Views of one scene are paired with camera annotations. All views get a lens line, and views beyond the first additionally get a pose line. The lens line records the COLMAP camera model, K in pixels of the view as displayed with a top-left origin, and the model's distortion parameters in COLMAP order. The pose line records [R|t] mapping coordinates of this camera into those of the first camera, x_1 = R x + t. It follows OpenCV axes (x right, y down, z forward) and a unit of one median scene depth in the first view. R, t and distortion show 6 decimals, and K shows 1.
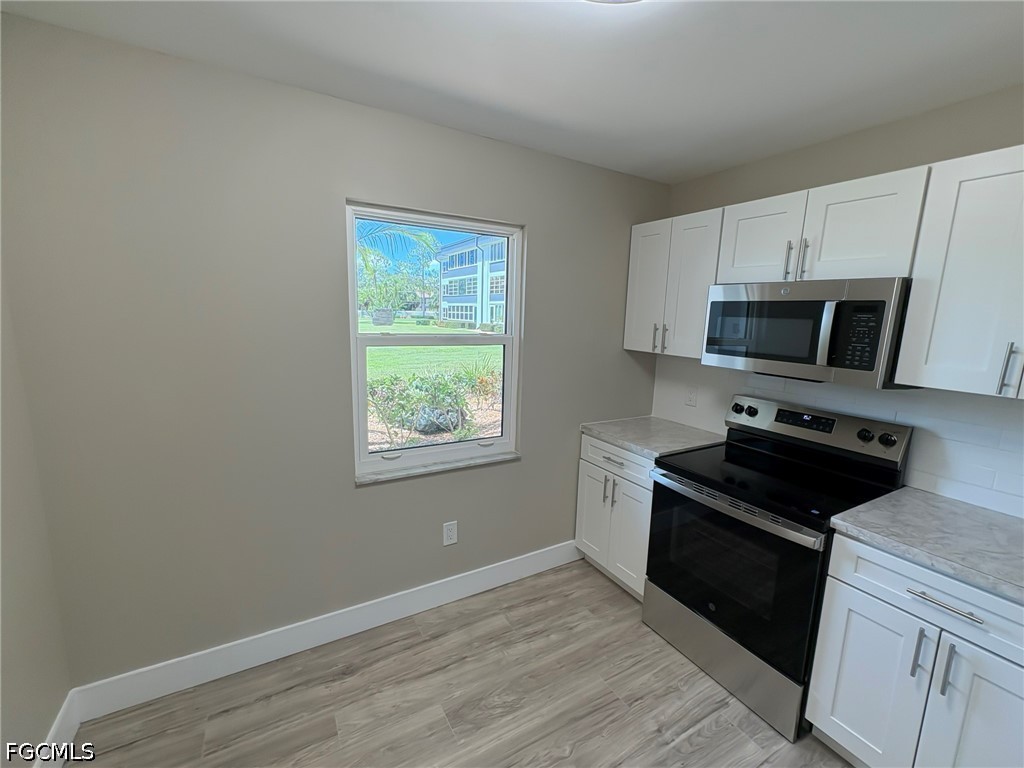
lens RADIAL K [[430.9, 0, 512.0], [0, 430.9, 384.0], [0, 0, 1]] dist [0.000526, 0.000169]
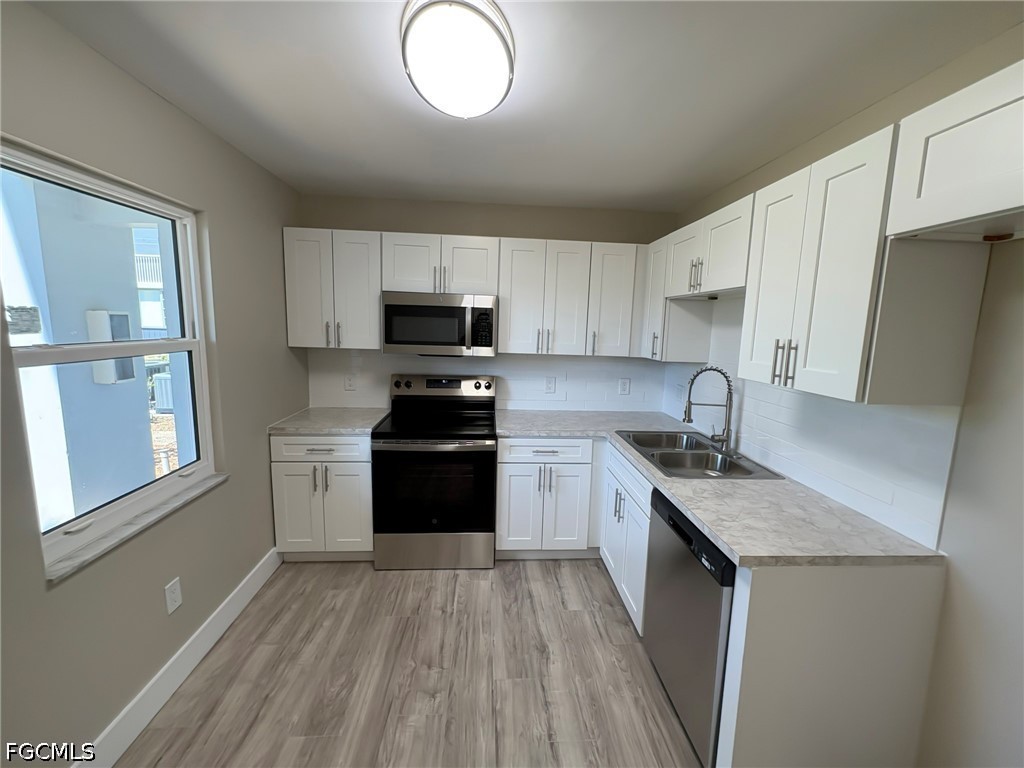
lens RADIAL K [[430.9, 0, 512.0], [0, 430.9, 384.0], [0, 0, 1]] dist [0.000526, 0.000169]
pose [[0.448187, -0.145493, 0.882020, -0.563904], [0.129911, 0.986793, 0.096763, -0.031105], [-0.884450, 0.071216, 0.461169, 0.079732]]
